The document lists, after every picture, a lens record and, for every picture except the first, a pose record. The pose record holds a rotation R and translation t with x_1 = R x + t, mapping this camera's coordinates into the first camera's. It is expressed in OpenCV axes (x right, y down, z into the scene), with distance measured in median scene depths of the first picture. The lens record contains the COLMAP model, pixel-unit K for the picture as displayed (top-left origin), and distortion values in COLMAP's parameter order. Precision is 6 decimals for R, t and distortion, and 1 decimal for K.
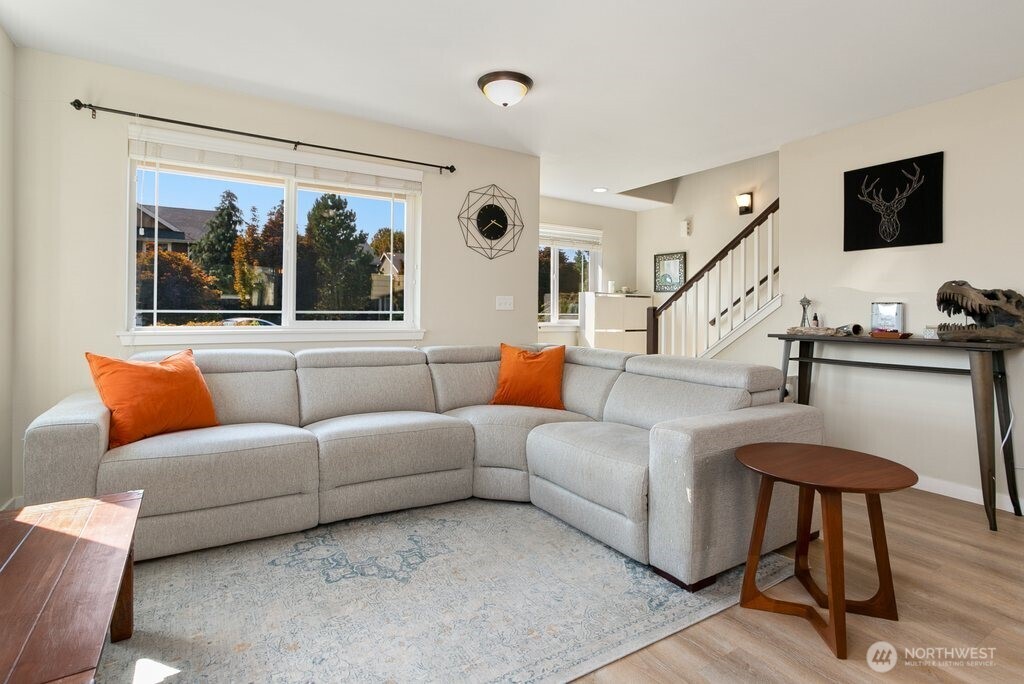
lens RADIAL K [[519.7, 0, 513.0], [0, 519.7, 301.0], [0, 0, 1]] dist [-0.003380, 0.000034]
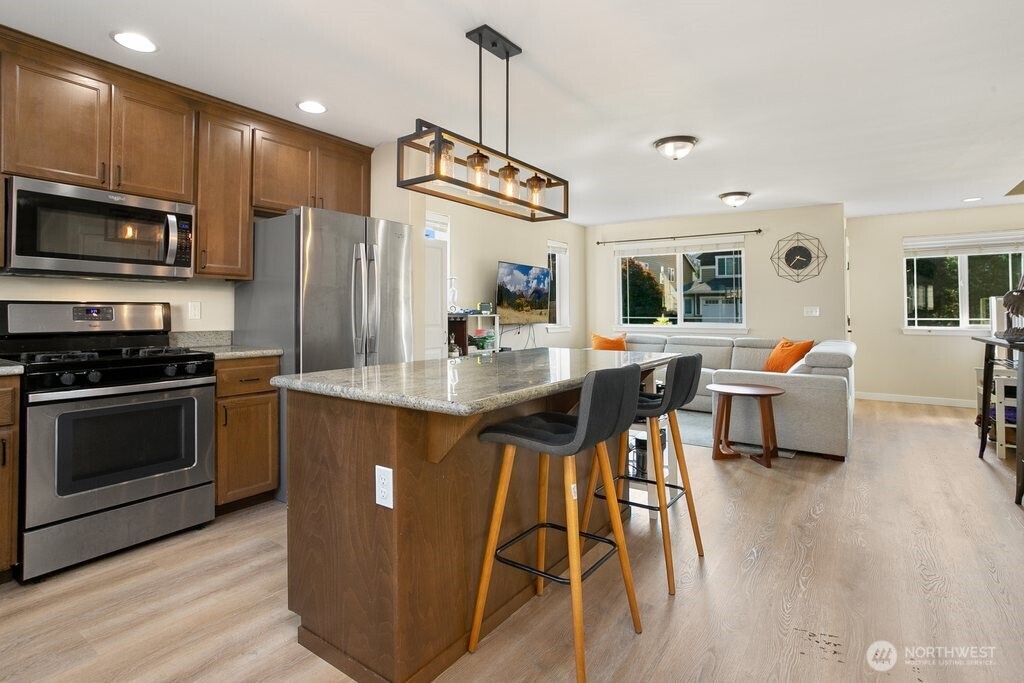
lens RADIAL K [[519.7, 0, 513.0], [0, 519.7, 300.5], [0, 0, 1]] dist [-0.003380, 0.000034]
pose [[0.403391, -0.029718, -0.914545, 1.027431], [0.022381, 0.999494, -0.022607, -0.013592], [0.914754, -0.011349, 0.403852, -0.369346]]
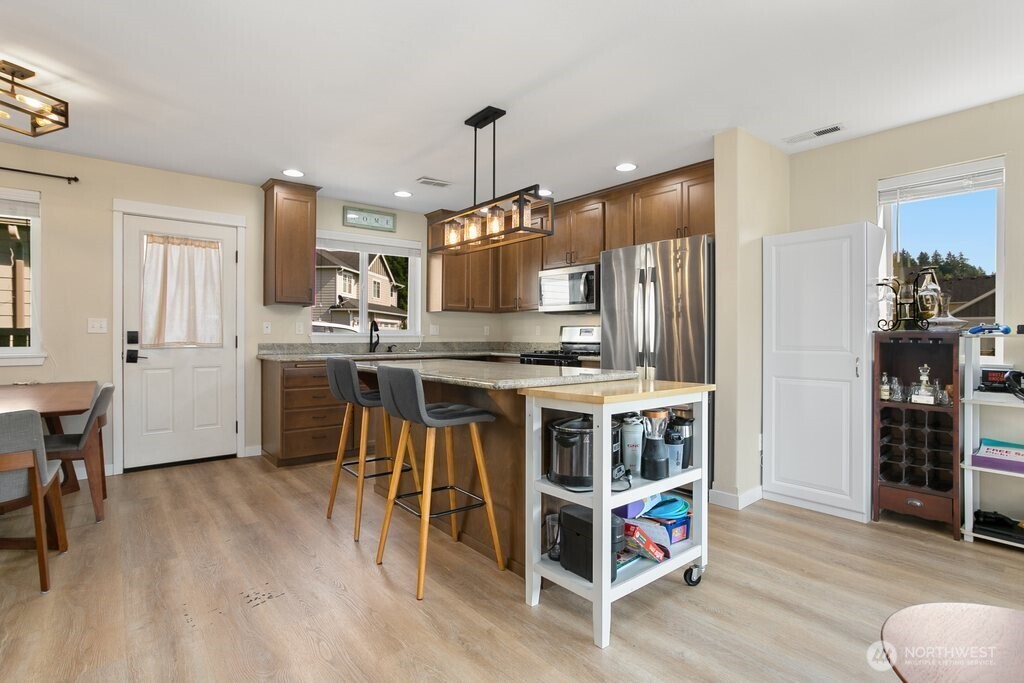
lens RADIAL K [[511.4, 0, 500.3], [0, 511.4, 332.1], [0, 0, 1]] dist [-0.001313, 0.016815]
pose [[-0.990265, -0.014410, -0.138448, 0.543853], [-0.011030, 0.999623, -0.025144, 0.011077], [0.138758, -0.023372, -0.990050, 0.631250]]
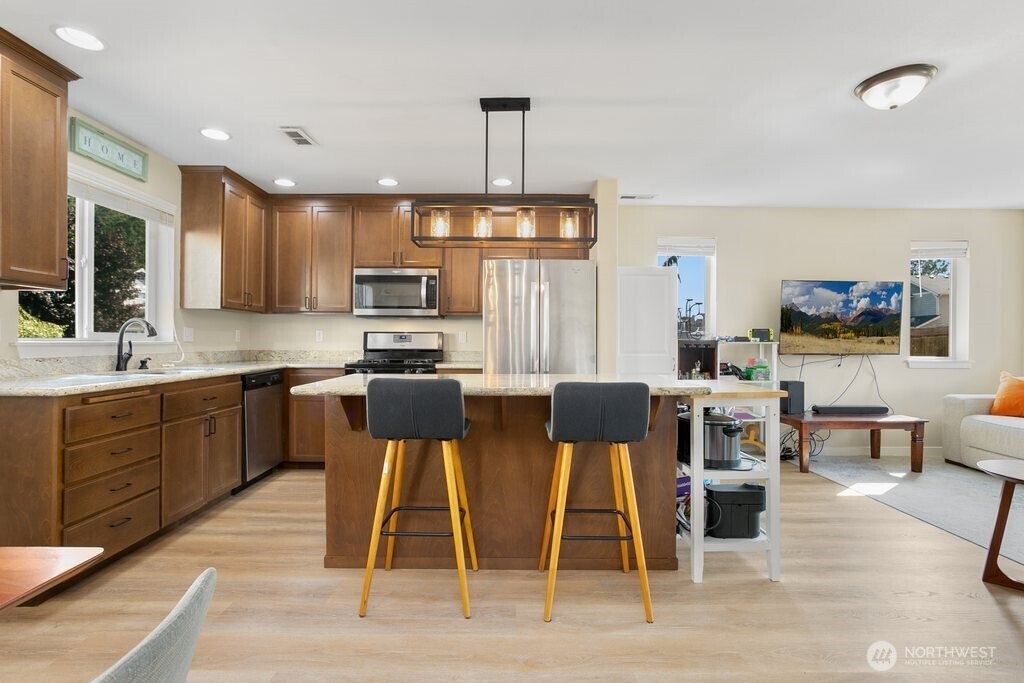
lens RADIAL K [[500.6, 0, 512.9], [0, 500.6, 337.4], [0, 0, 1]] dist [-0.002276, 0.000506]
pose [[-0.514356, -0.018282, -0.857382, 1.035728], [0.007260, 0.999644, -0.025671, 0.005458], [0.857546, -0.019429, -0.514040, 0.226456]]
